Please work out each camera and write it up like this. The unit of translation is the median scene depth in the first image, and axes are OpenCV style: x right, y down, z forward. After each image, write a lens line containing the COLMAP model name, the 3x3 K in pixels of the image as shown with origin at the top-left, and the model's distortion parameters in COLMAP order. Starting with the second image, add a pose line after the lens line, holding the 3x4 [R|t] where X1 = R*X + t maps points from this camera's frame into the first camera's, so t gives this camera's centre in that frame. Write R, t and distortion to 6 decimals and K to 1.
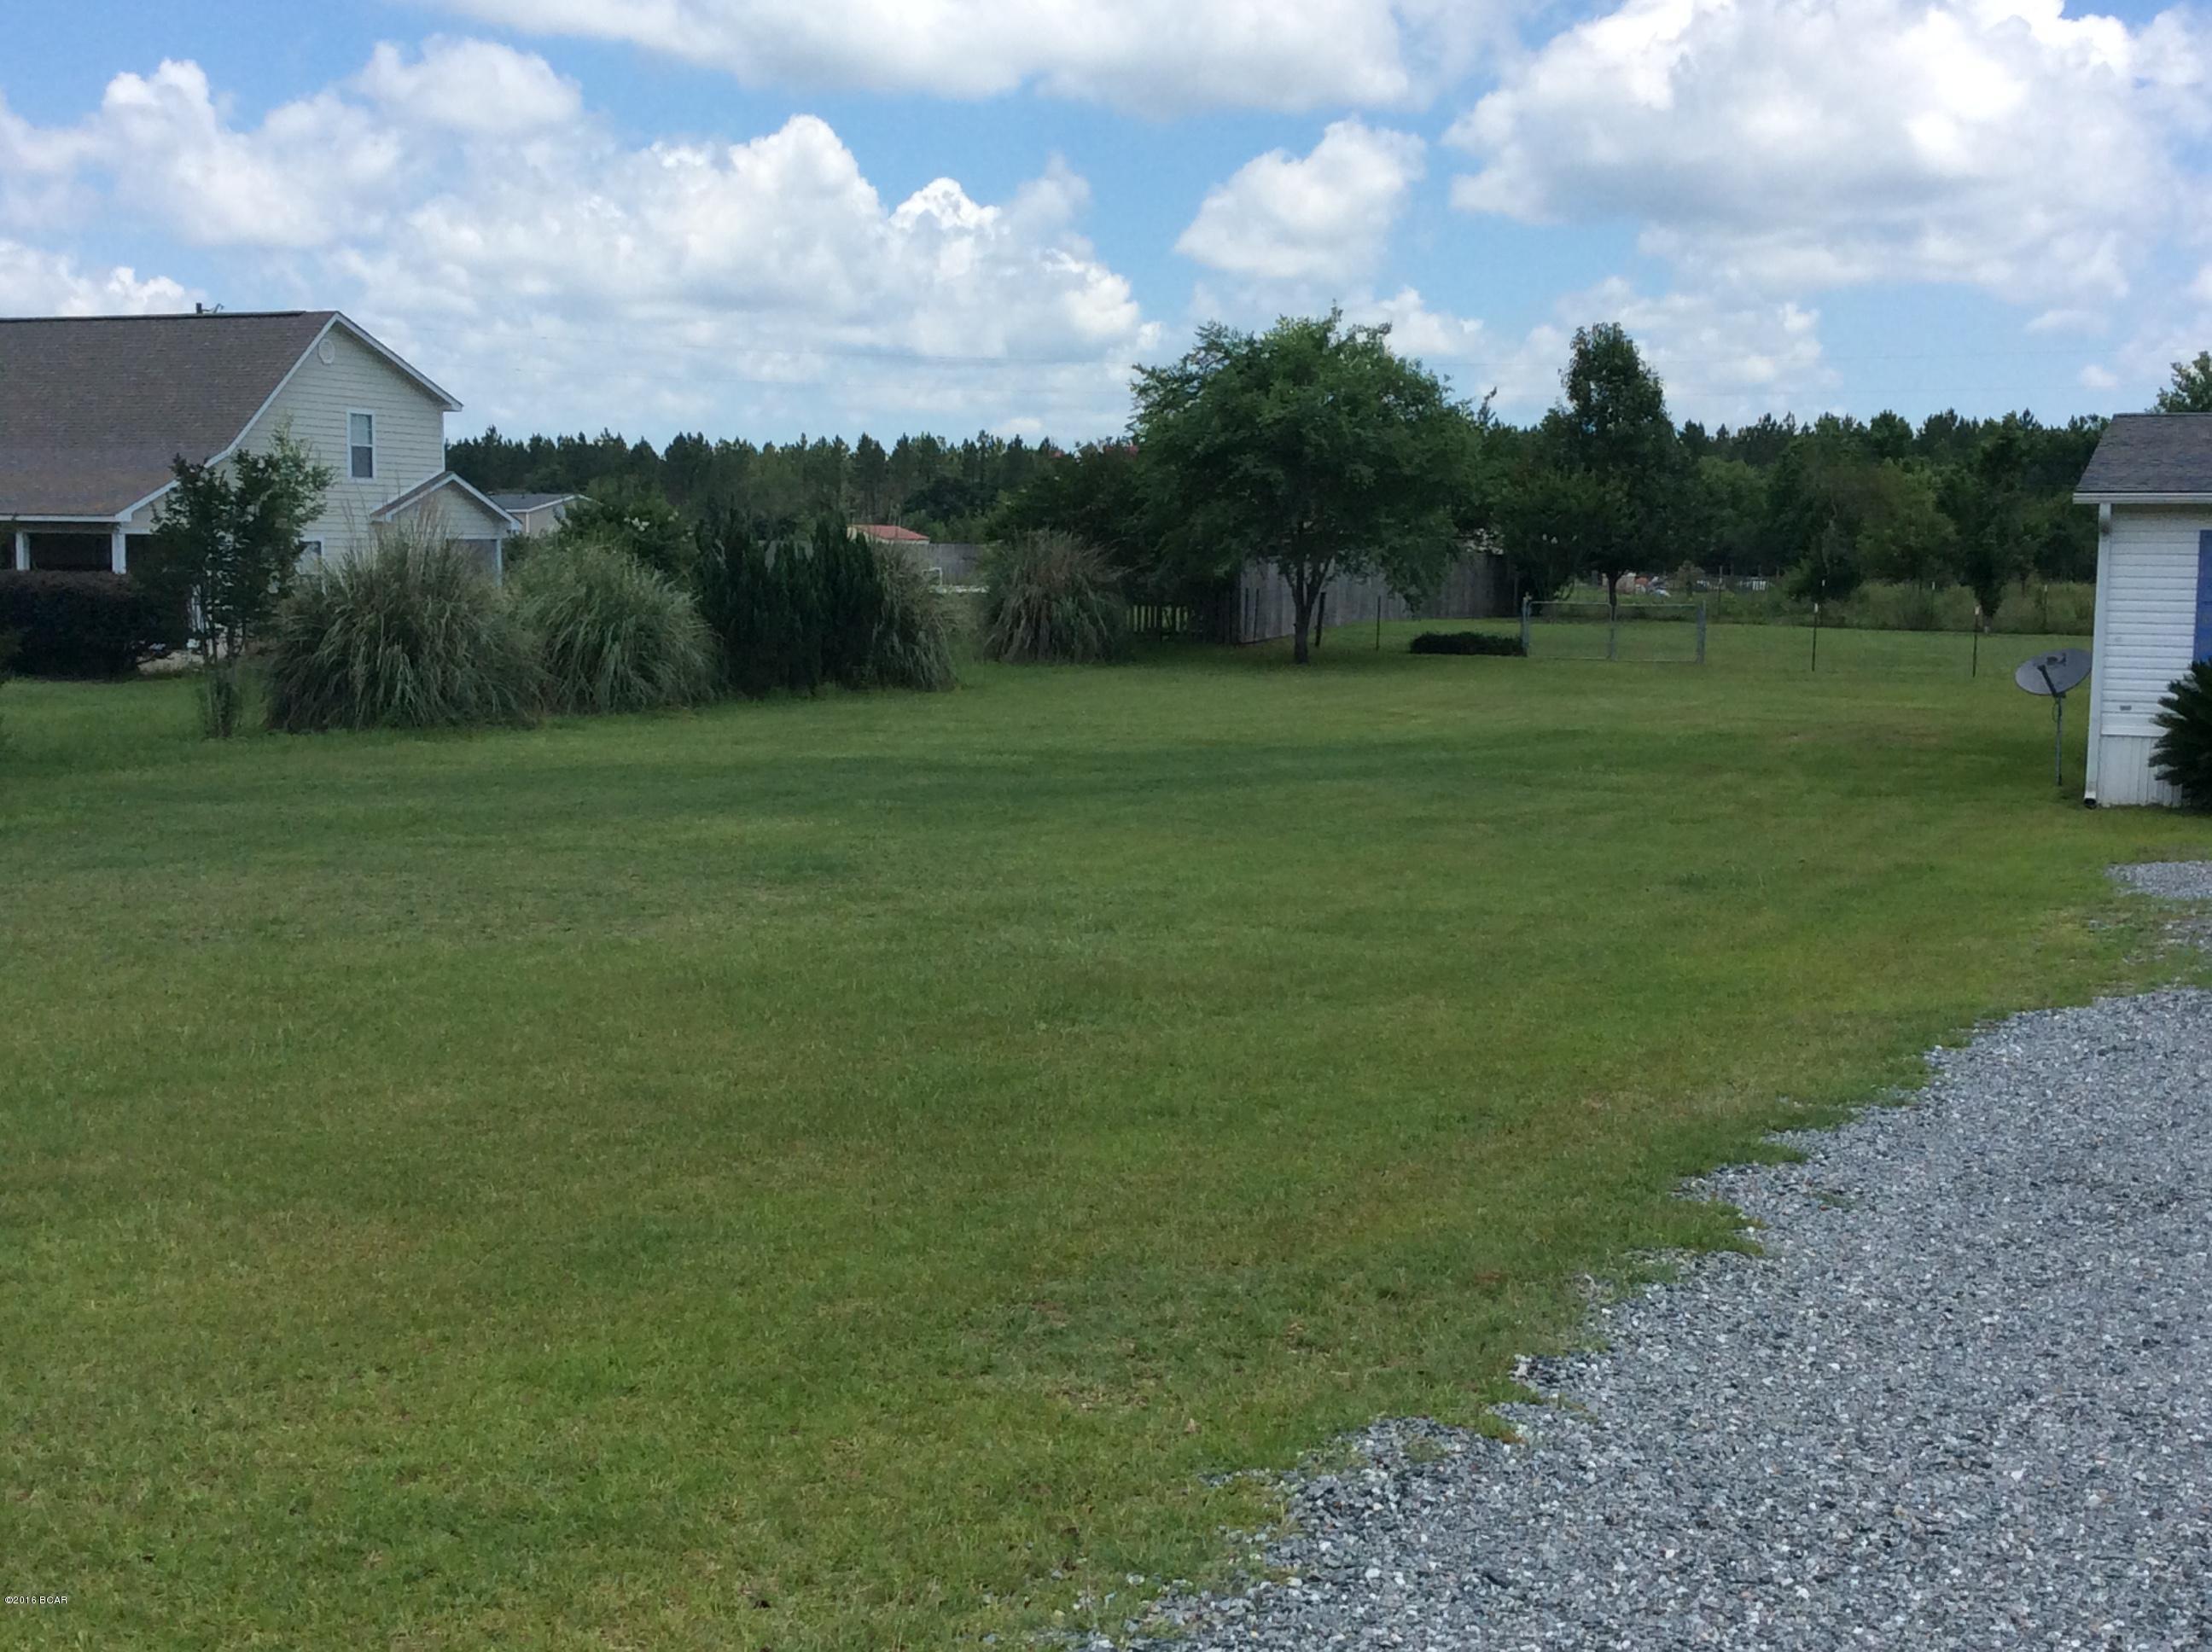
lens RADIAL K [[2789.5, 0, 1109.9], [0, 2789.5, 831.3], [0, 0, 1]] dist [-0.036217, 0.000000]
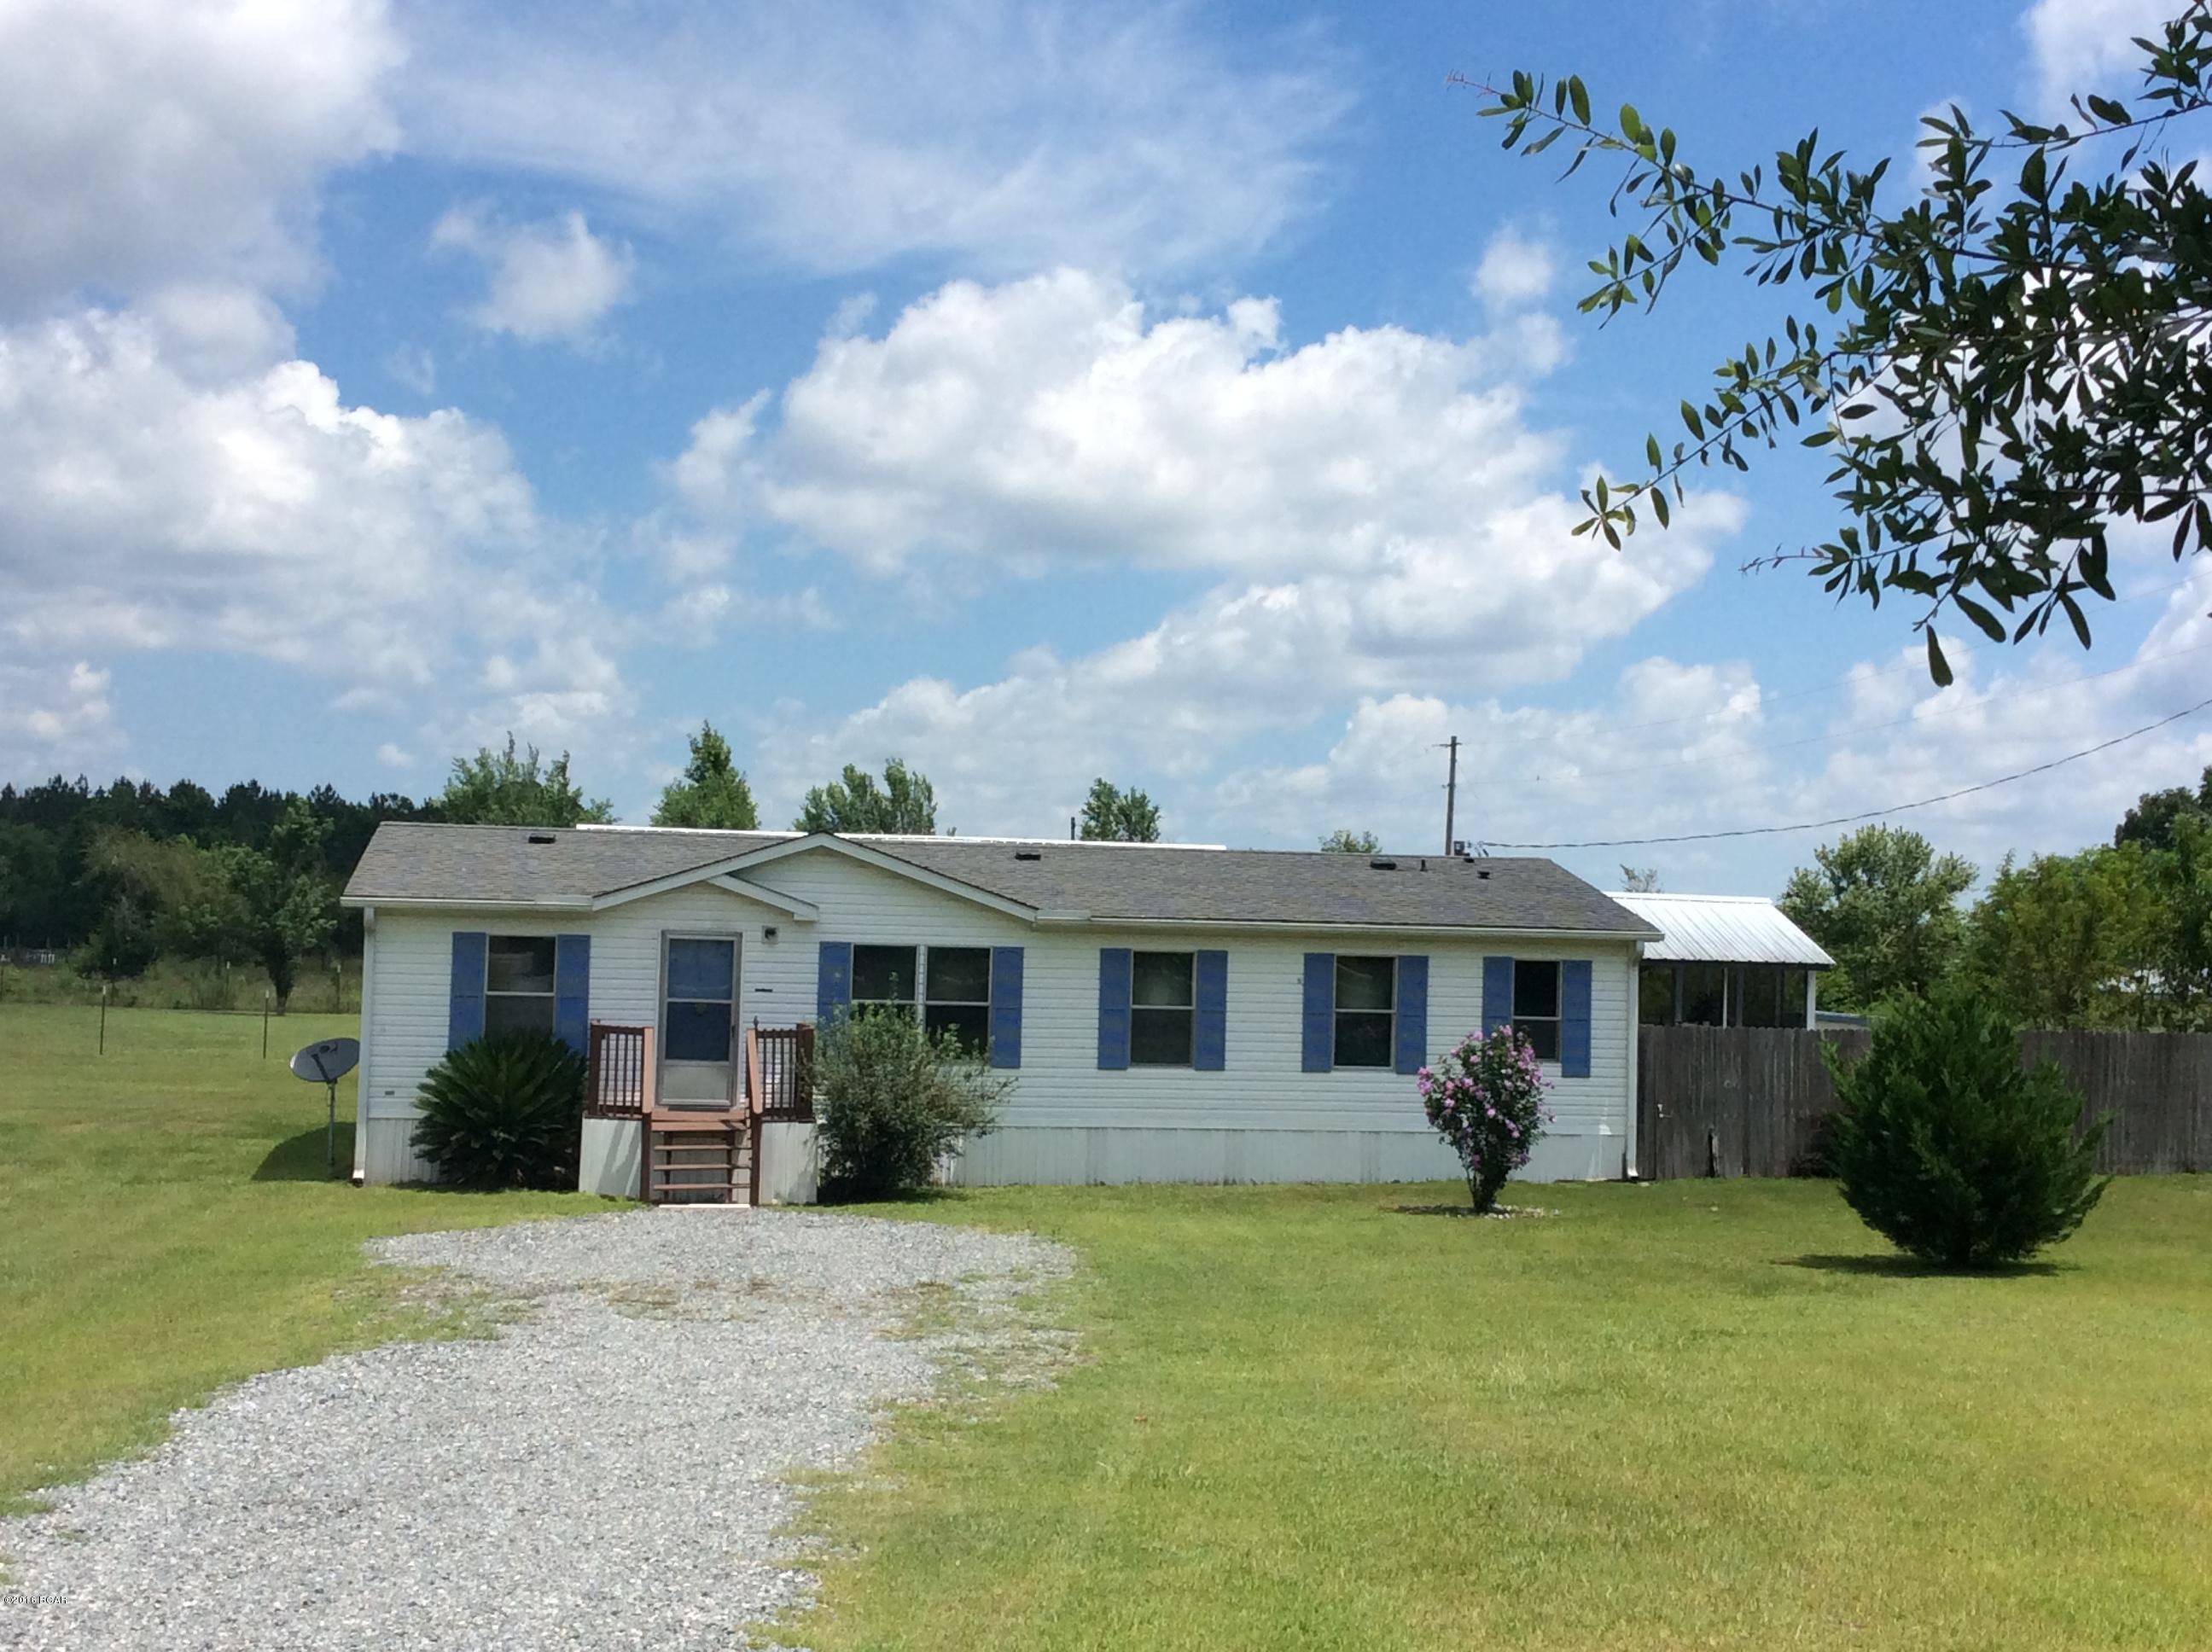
lens RADIAL K [[2893.9, 0, 1109.0], [0, 2893.9, 848.0], [0, 0, 1]] dist [0.075949, 0.000000]
pose [[0.839337, 0.023651, 0.543097, -0.029656], [0.042699, 0.993098, -0.109238, -0.003522], [-0.541932, 0.114877, 0.832534, -0.160615]]
